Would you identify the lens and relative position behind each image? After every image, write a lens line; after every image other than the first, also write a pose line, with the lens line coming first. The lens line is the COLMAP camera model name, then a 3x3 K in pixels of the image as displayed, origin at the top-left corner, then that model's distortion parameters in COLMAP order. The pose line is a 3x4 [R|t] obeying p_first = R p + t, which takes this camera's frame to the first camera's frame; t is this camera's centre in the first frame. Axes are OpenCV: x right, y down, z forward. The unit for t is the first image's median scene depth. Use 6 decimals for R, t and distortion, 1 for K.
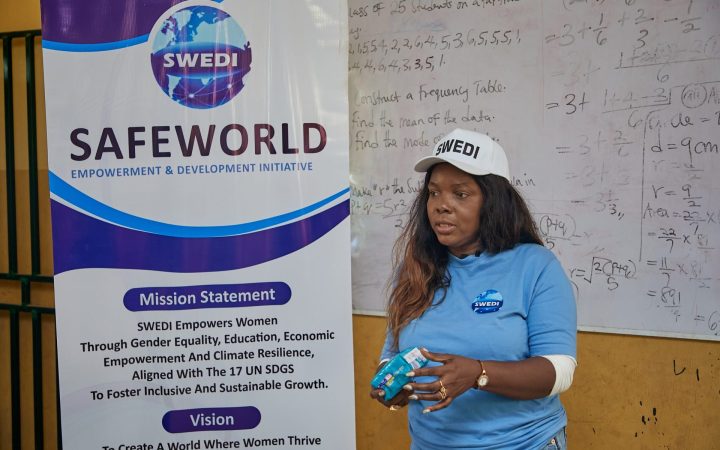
lens RADIAL K [[1041.8, 0, 366.5], [0, 1041.8, 226.9], [0, 0, 1]] dist [-0.019338, 0.000000]
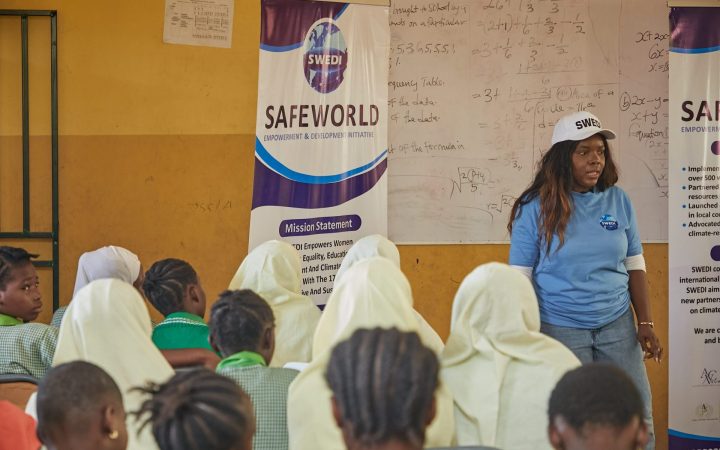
lens RADIAL K [[1370.8, 0, 358.5], [0, 1370.8, 224.5], [0, 0, 1]] dist [0.060793, 0.000000]
pose [[0.805724, -0.028599, 0.591601, -1.204842], [0.029357, 0.999534, 0.008338, 0.051014], [-0.591564, 0.010650, 0.806188, -0.532520]]
